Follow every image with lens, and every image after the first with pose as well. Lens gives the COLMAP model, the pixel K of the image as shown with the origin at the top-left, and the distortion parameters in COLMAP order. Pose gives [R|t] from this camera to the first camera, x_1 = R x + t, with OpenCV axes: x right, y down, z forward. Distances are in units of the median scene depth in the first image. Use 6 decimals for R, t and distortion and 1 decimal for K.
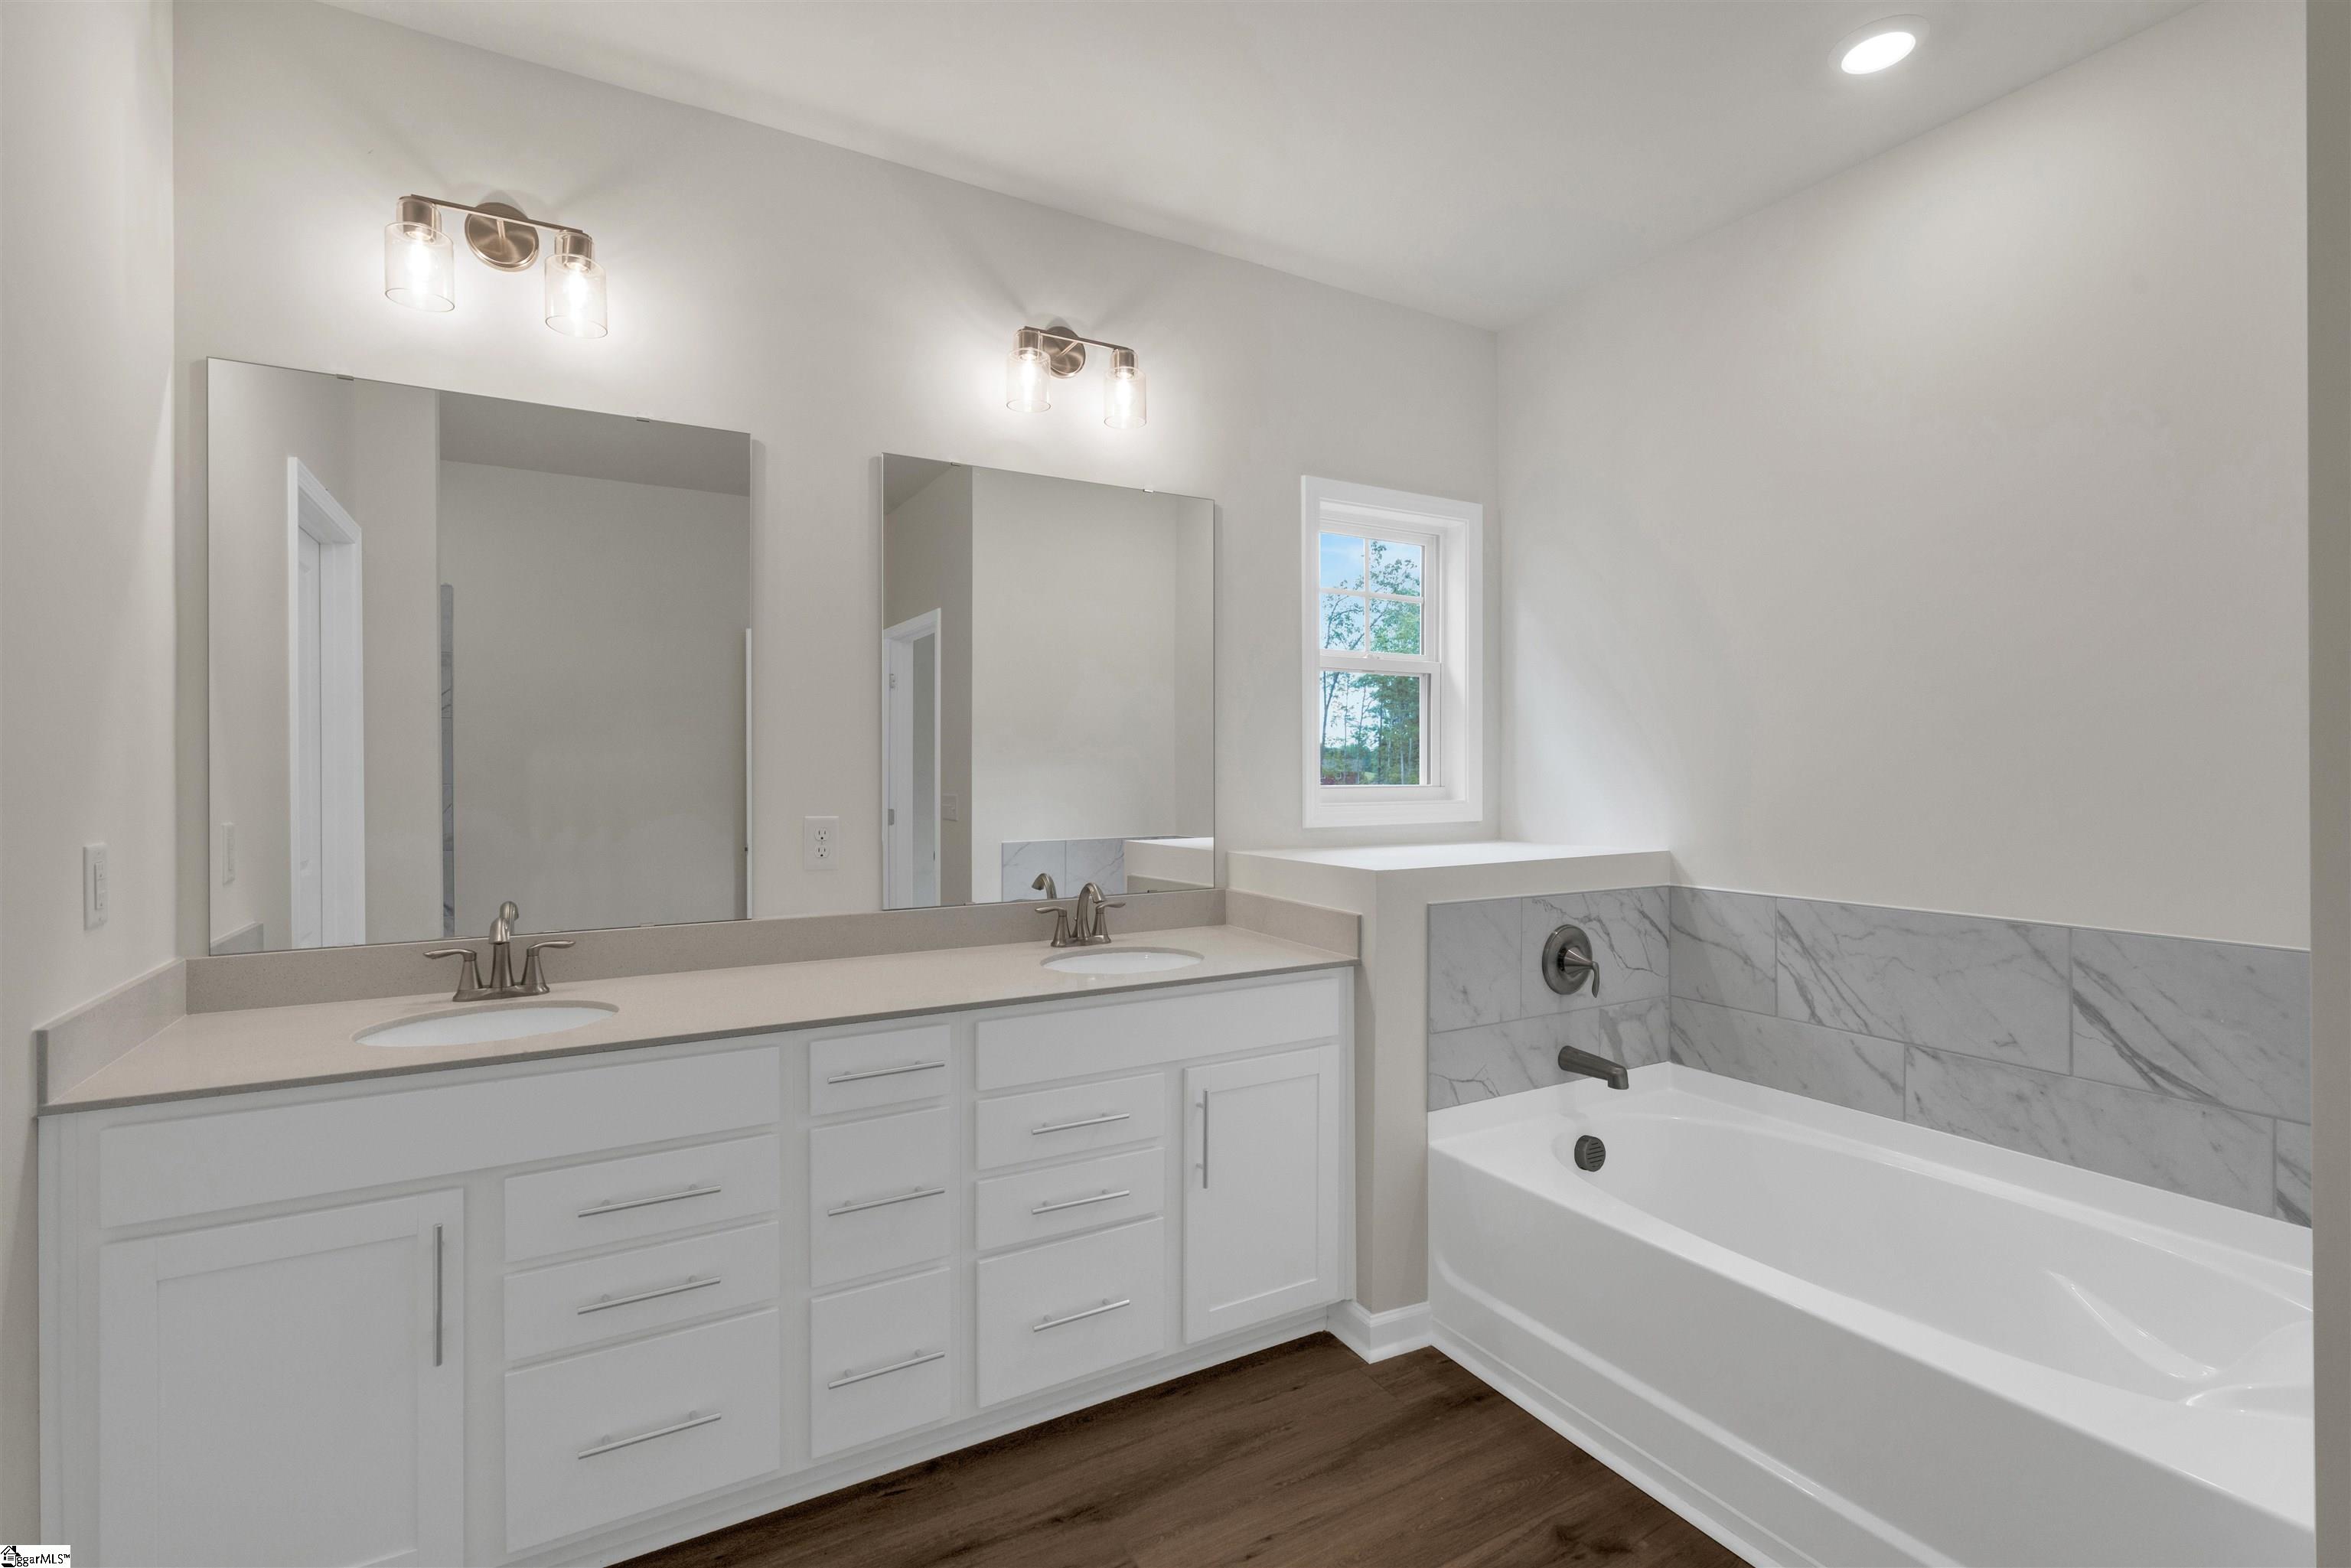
lens RADIAL K [[1070.2, 0, 1191.9], [0, 1070.2, 775.0], [0, 0, 1]] dist [-0.003671, 0.002460]
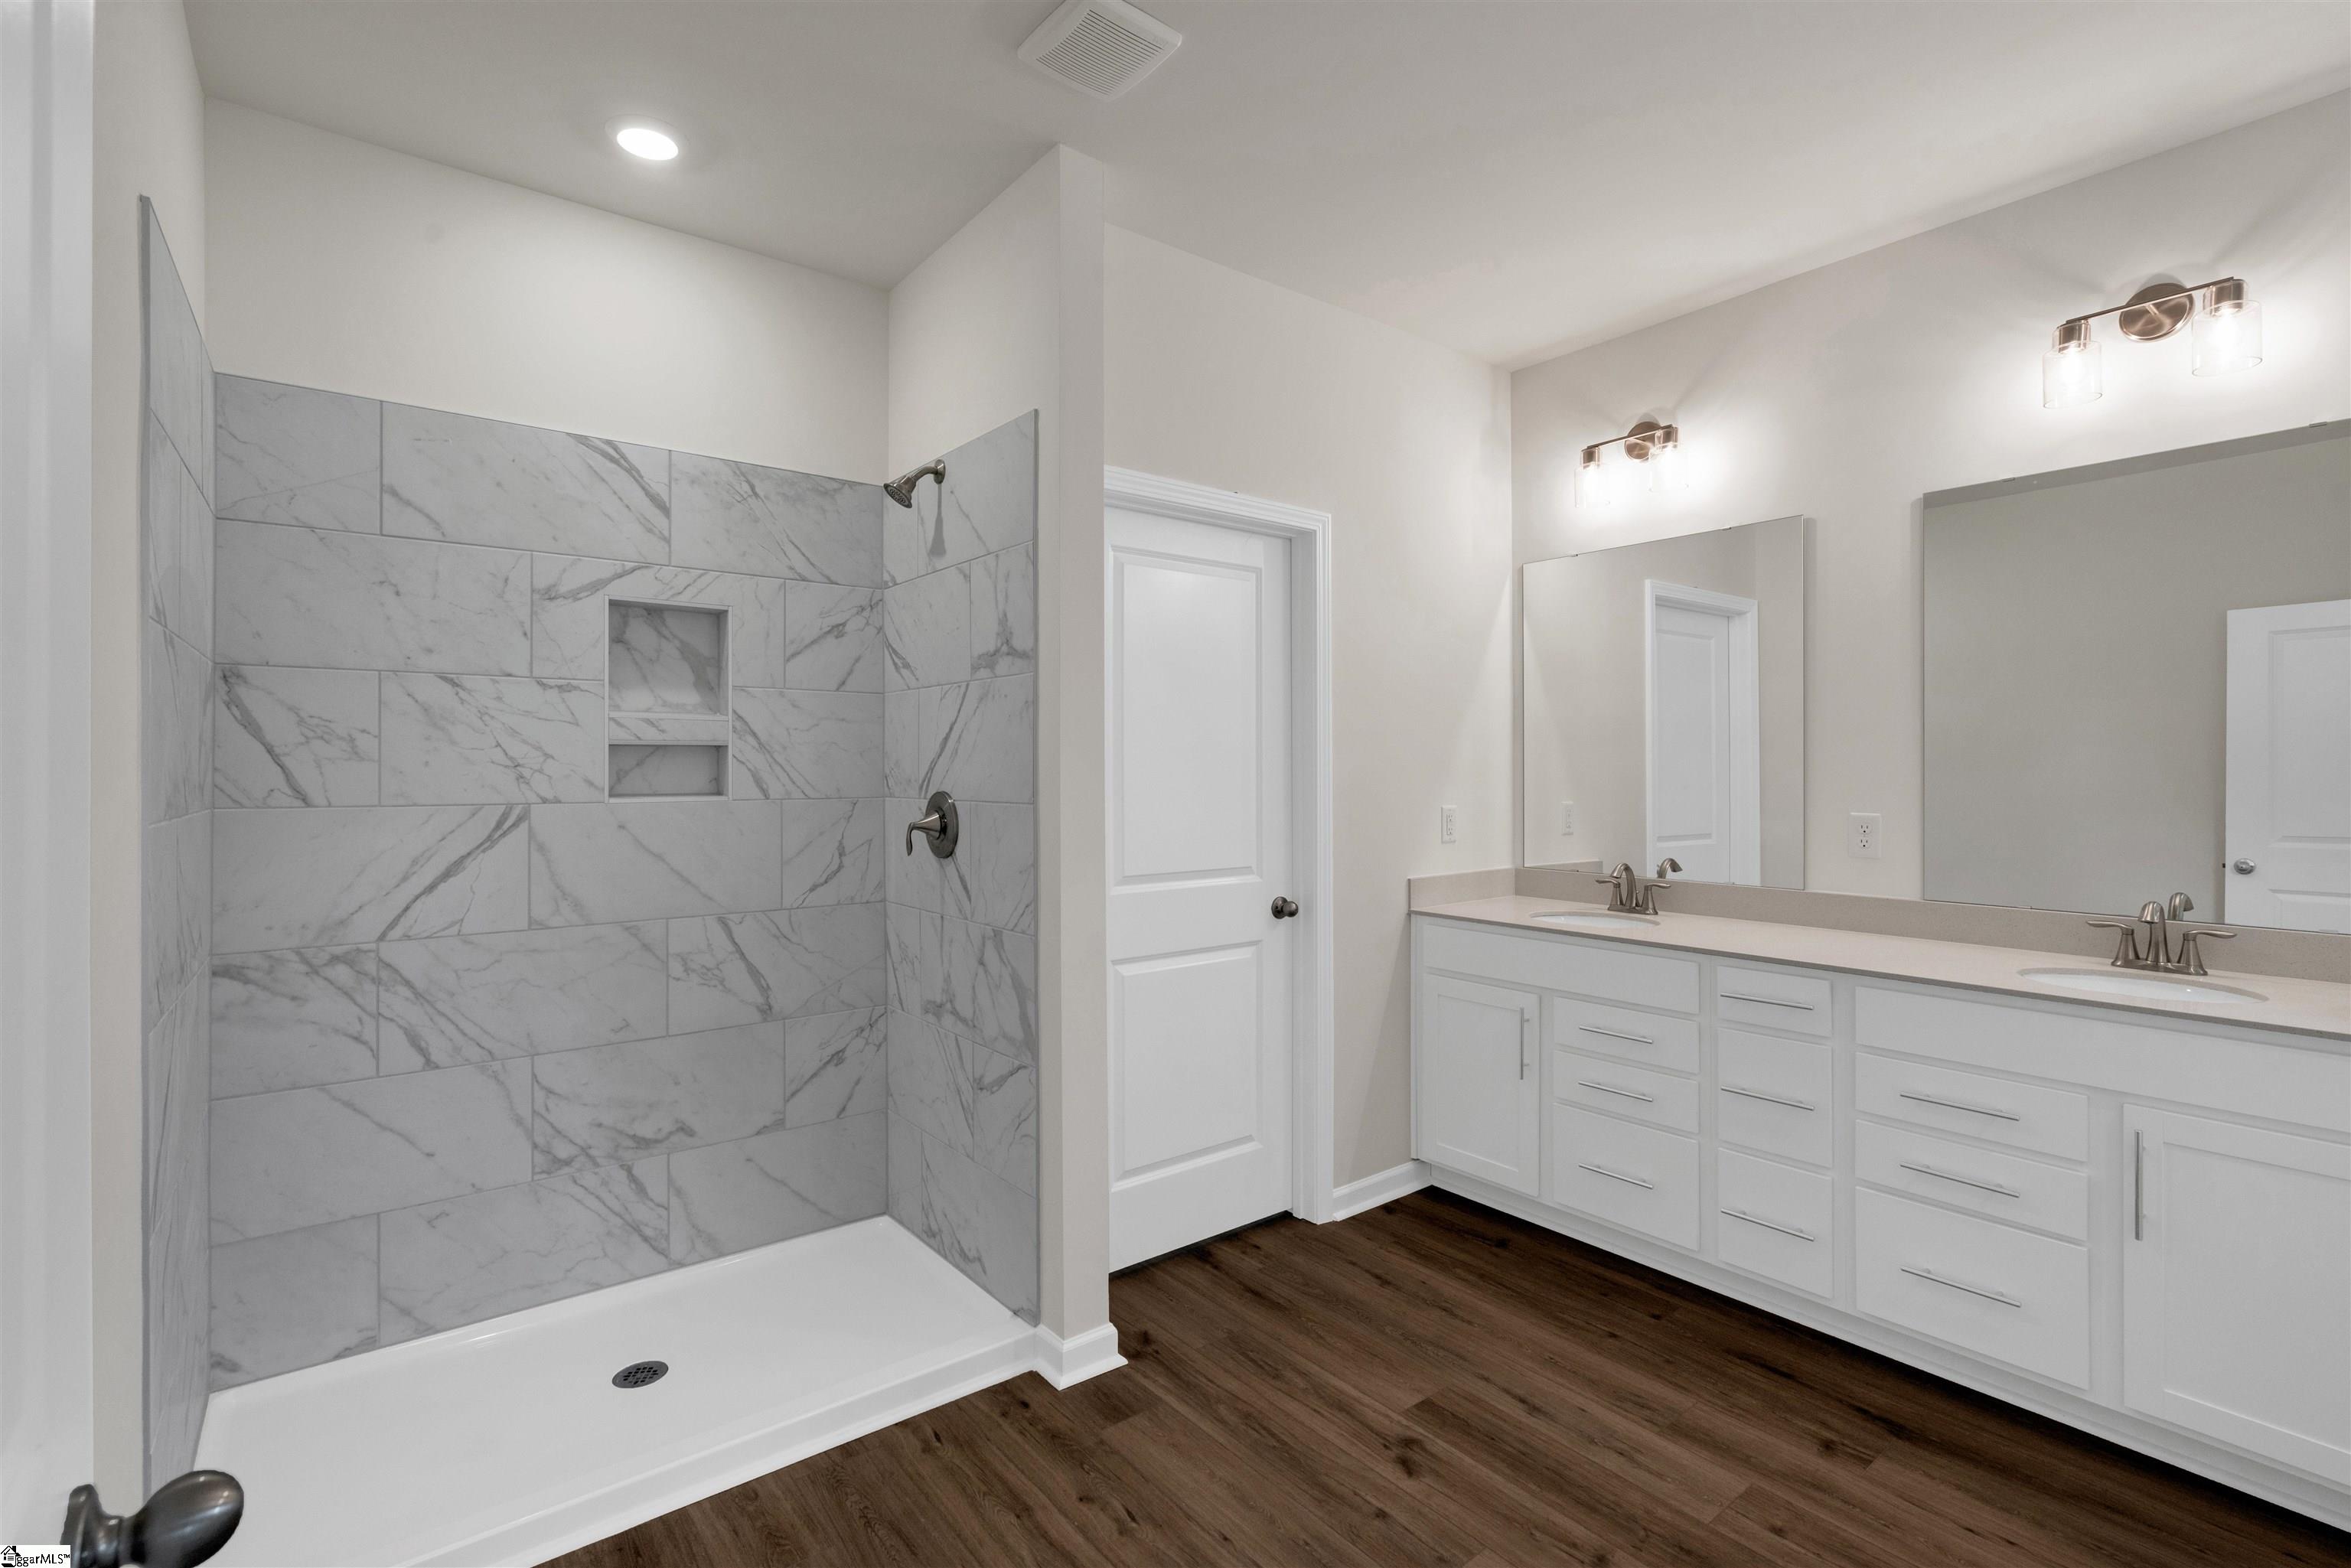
lens RADIAL K [[1070.2, 0, 1178.9], [0, 1070.2, 776.9], [0, 0, 1]] dist [-0.003671, 0.002460]
pose [[0.134153, 0.005079, -0.990948, 0.913834], [-0.000627, 0.999987, 0.005041, -0.009467], [0.990960, -0.000055, 0.134155, 0.089144]]
